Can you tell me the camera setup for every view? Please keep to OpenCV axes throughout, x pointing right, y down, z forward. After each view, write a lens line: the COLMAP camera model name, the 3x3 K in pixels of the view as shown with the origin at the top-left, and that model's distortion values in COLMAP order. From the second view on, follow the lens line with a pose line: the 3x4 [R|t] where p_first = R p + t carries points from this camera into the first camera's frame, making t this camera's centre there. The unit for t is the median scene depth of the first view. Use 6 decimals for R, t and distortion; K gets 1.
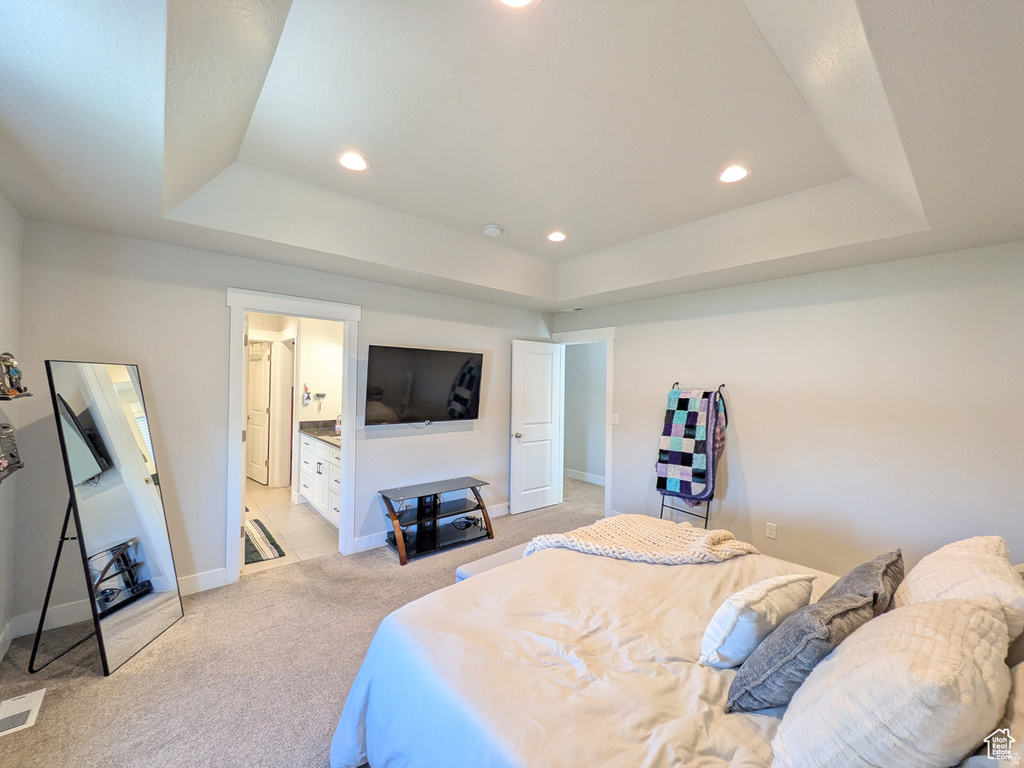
lens RADIAL K [[406.2, 0, 514.9], [0, 406.2, 381.8], [0, 0, 1]] dist [-0.001454, -0.000476]
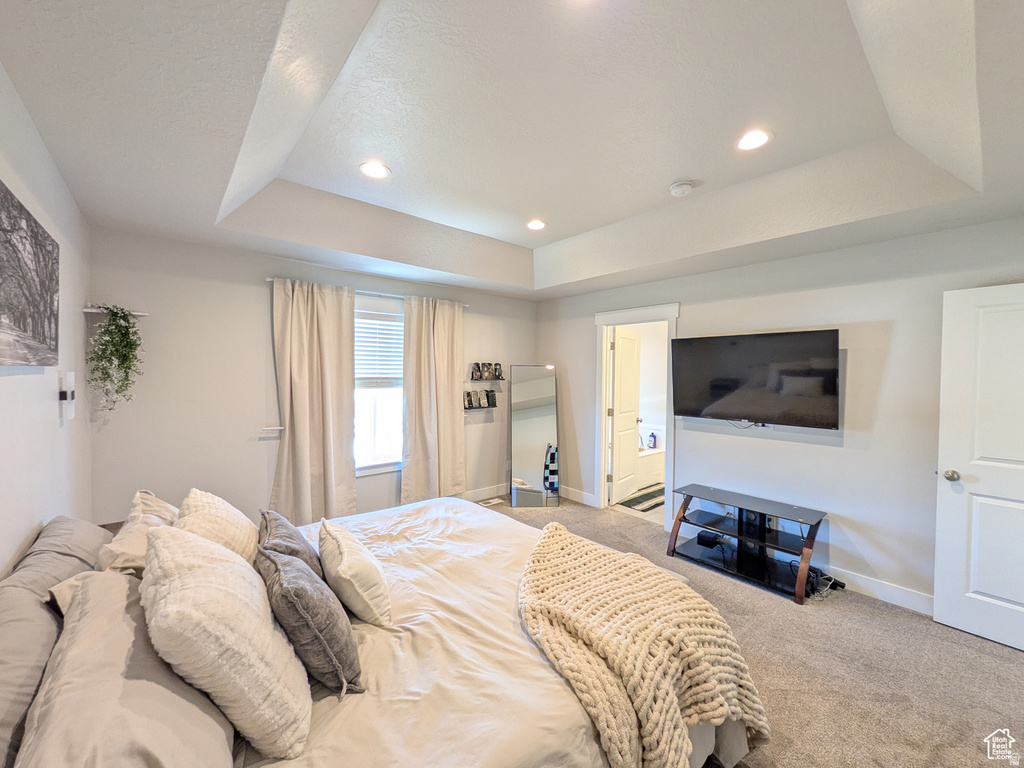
lens RADIAL K [[406.2, 0, 514.9], [0, 406.2, 381.8], [0, 0, 1]] dist [-0.001454, -0.000476]
pose [[-0.003688, 0.002430, -0.999990, 0.680795], [-0.008688, 0.999959, 0.002462, 0.021160], [0.999955, 0.008697, -0.003667, 0.575867]]
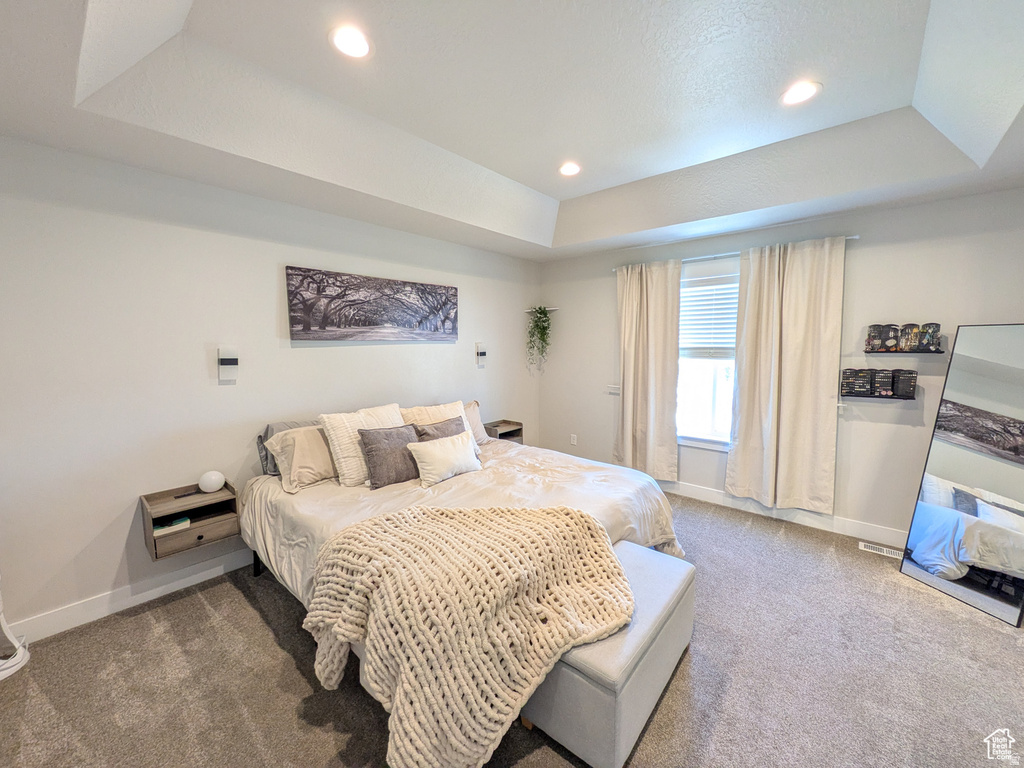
lens RADIAL K [[406.2, 0, 514.9], [0, 406.2, 381.8], [0, 0, 1]] dist [-0.001454, -0.000476]
pose [[-0.990010, -0.005295, -0.140898, 0.219567], [-0.017826, 0.995976, 0.087825, 0.020406], [0.139866, 0.089459, -0.986121, 1.149368]]
